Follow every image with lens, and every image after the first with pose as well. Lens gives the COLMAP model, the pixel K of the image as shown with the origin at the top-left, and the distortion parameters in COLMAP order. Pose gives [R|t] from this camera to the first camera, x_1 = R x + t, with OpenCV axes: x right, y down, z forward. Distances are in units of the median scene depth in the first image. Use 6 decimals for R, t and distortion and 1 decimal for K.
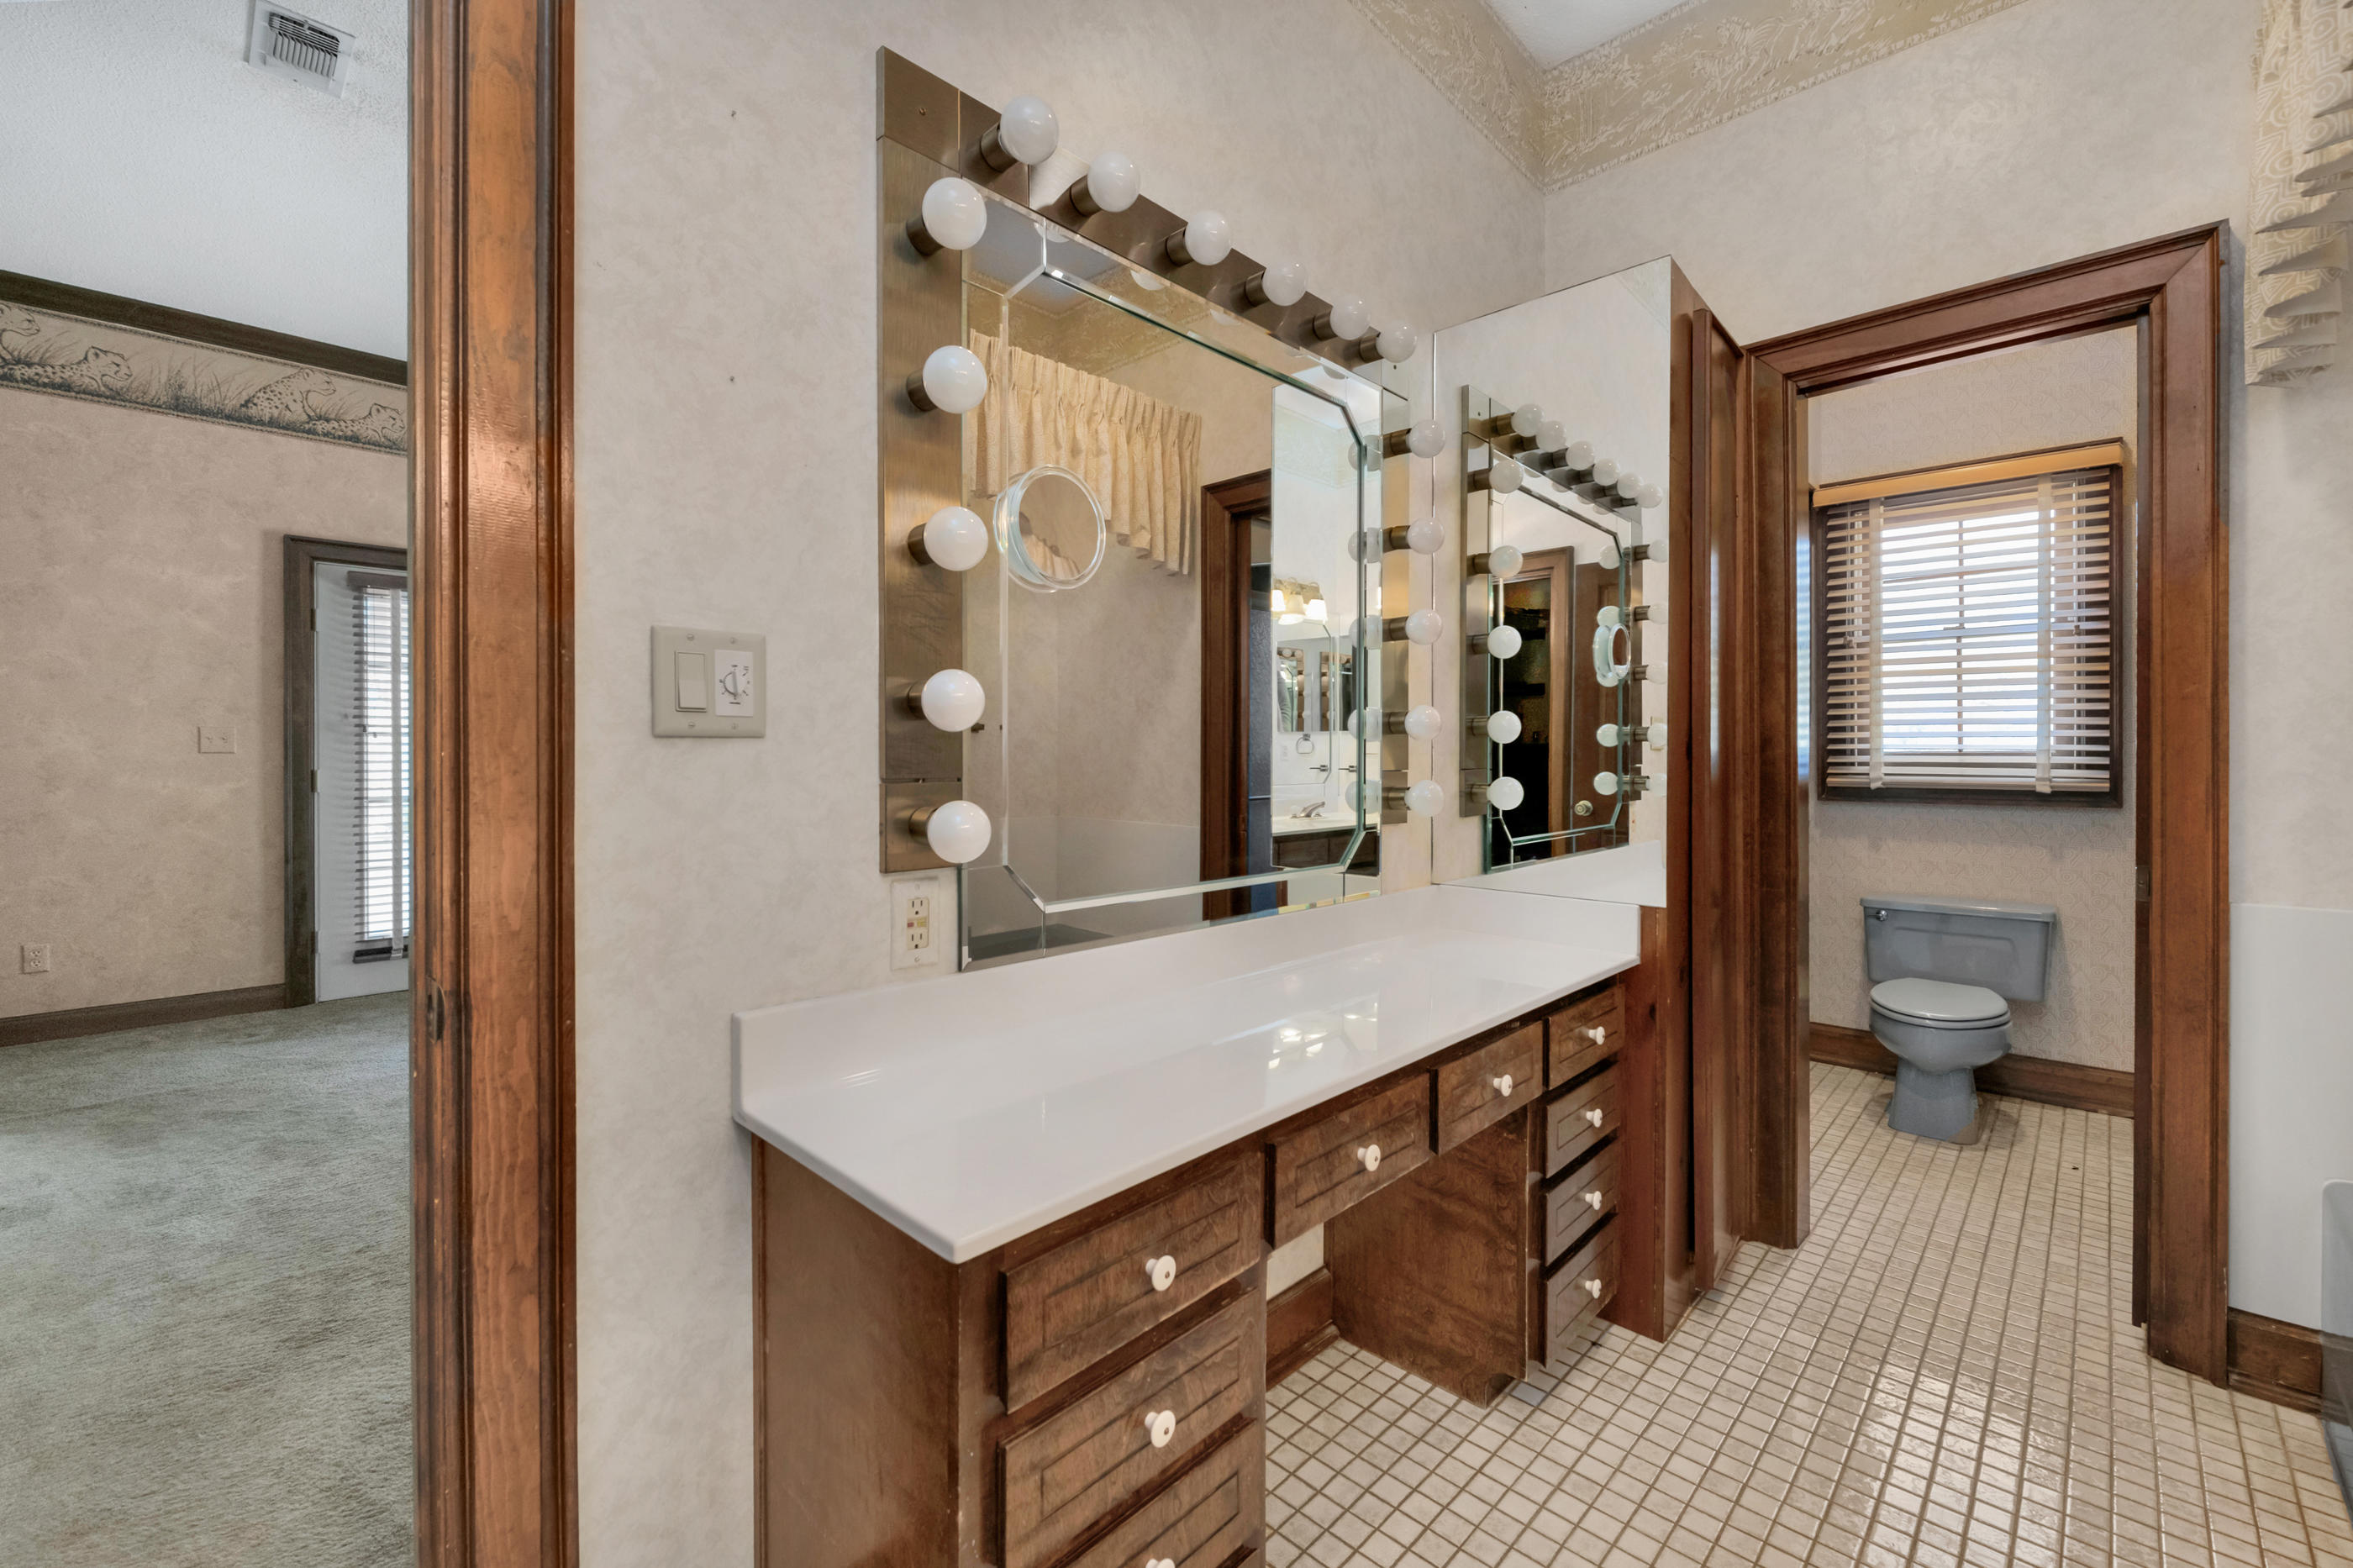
lens RADIAL K [[979.7, 0, 1182.6], [0, 979.7, 763.9], [0, 0, 1]] dist [0.000181, -0.004767]
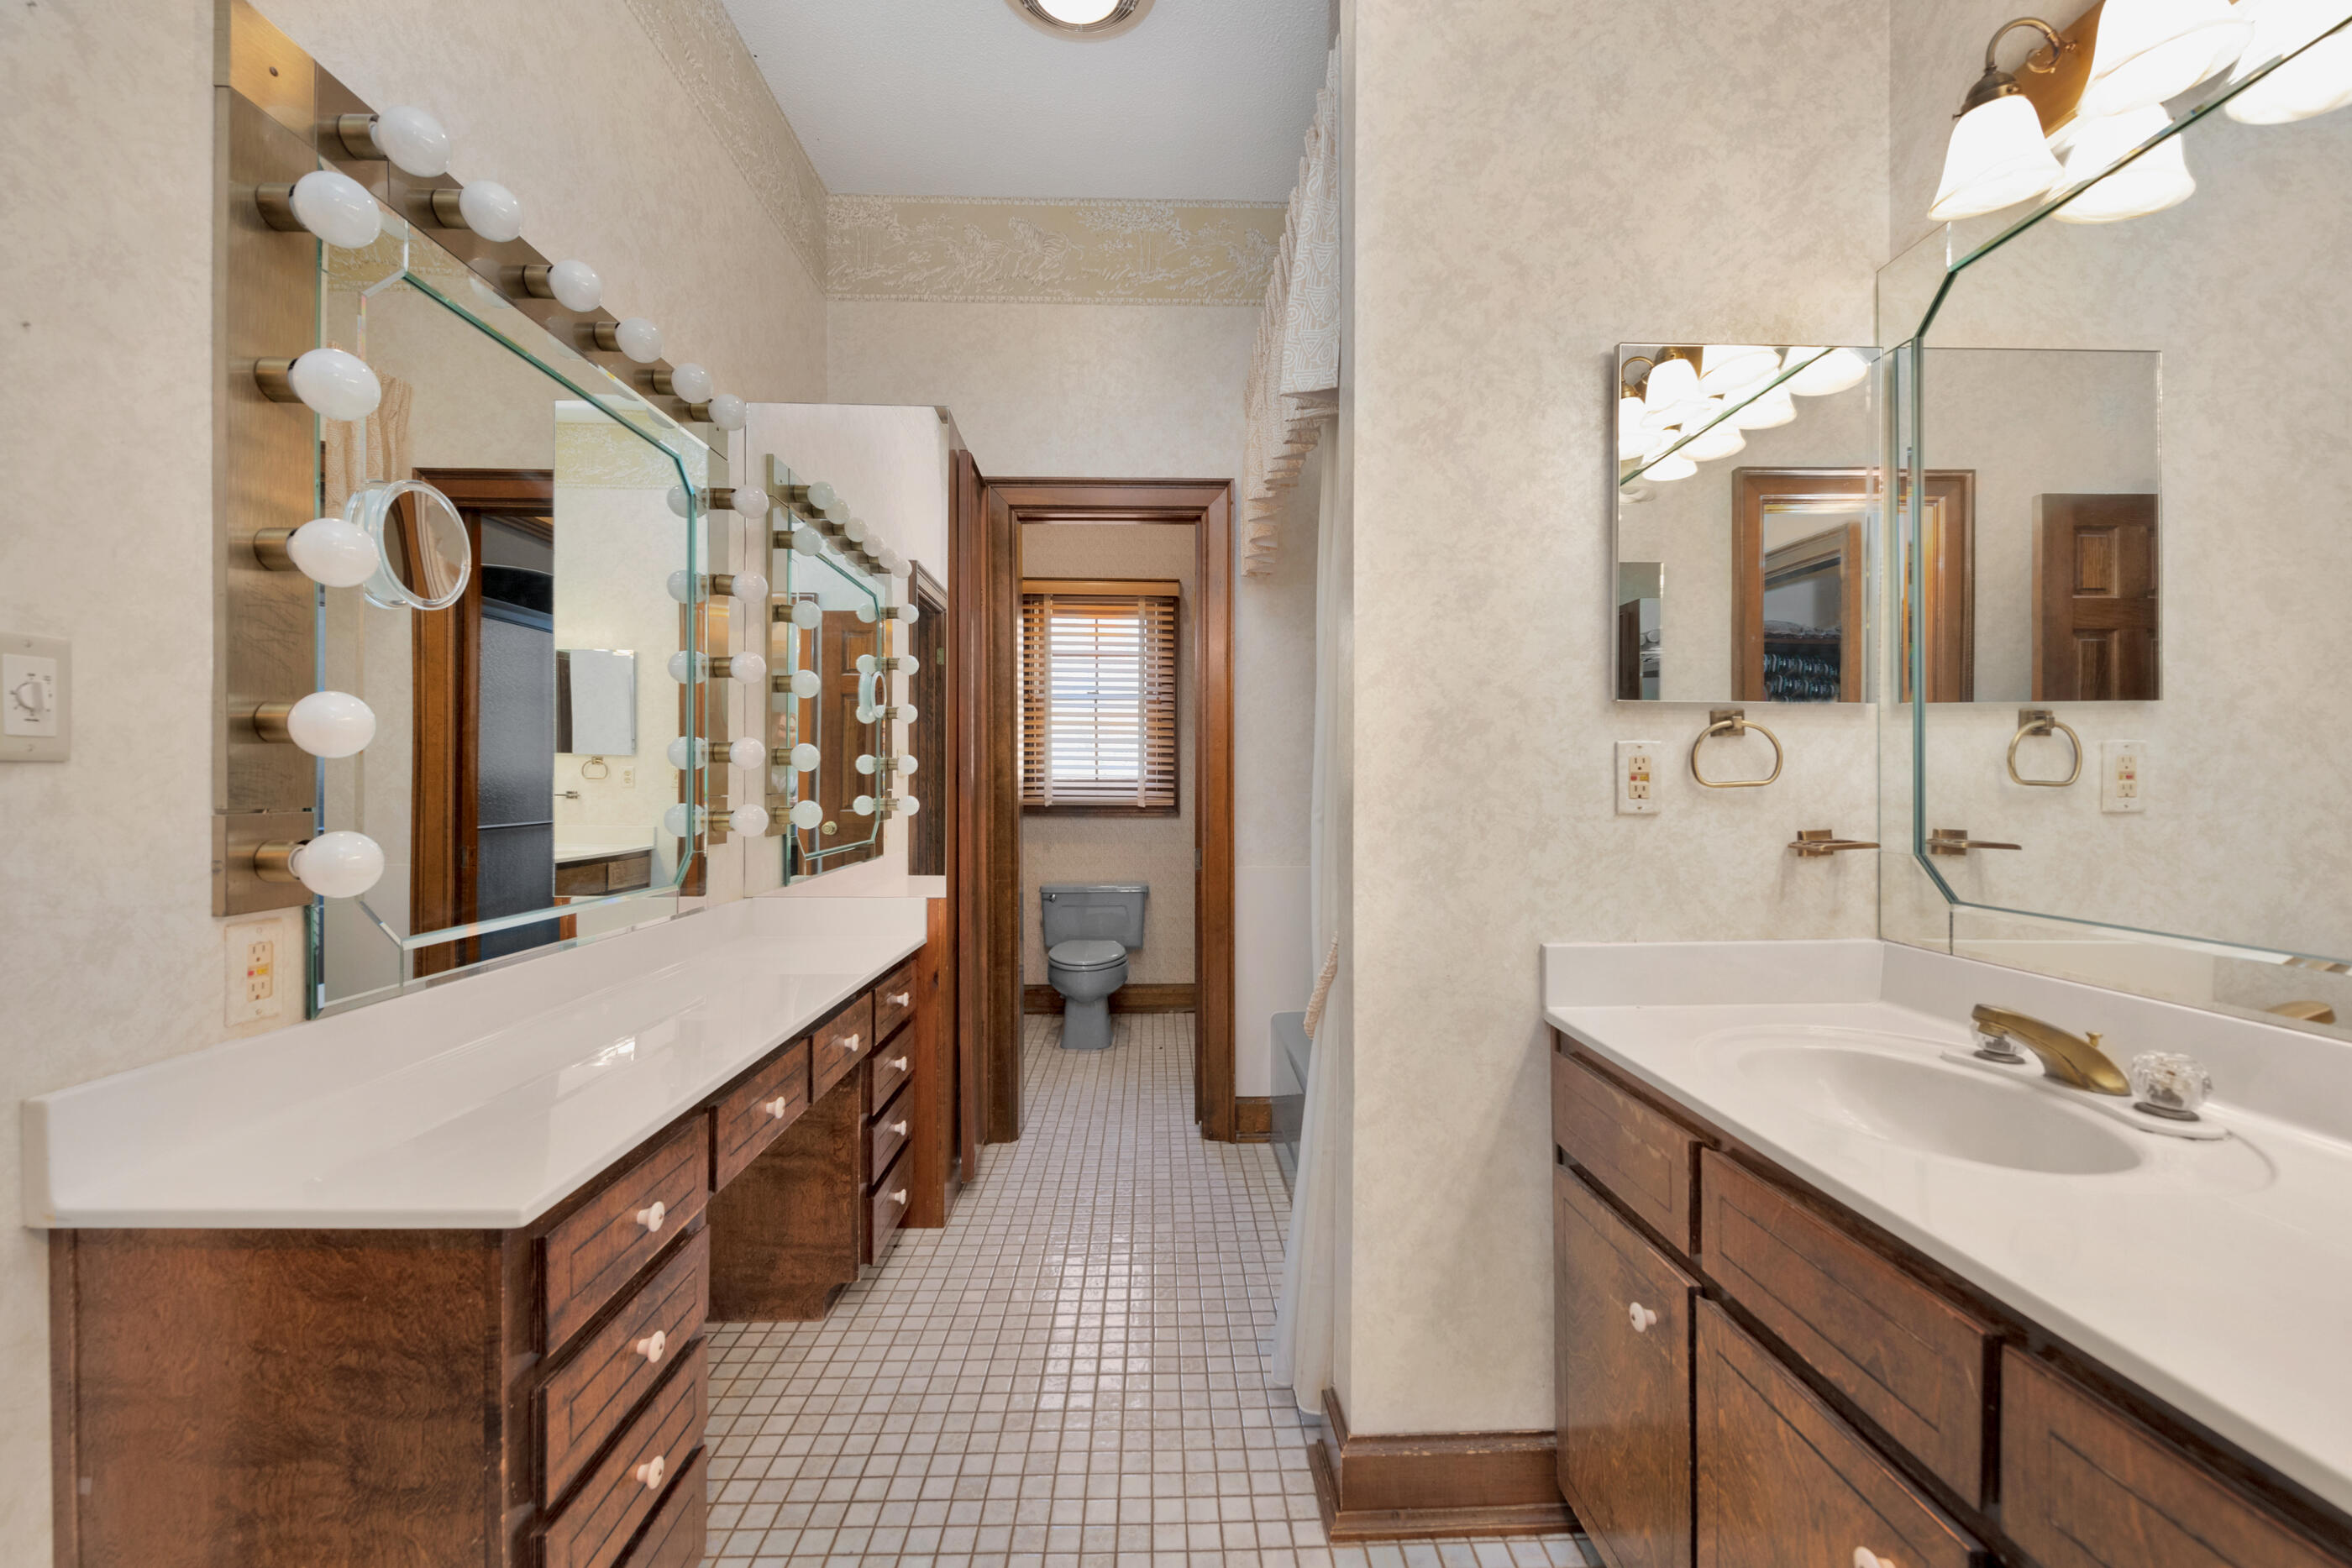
lens RADIAL K [[936.8, 0, 1198.8], [0, 936.8, 788.8], [0, 0, 1]] dist [-0.011384, -0.006118]
pose [[0.695320, -0.003479, 0.718692, -0.171870], [0.003026, 0.999994, 0.001913, -0.001493], [-0.718694, 0.000845, 0.695326, -0.122845]]
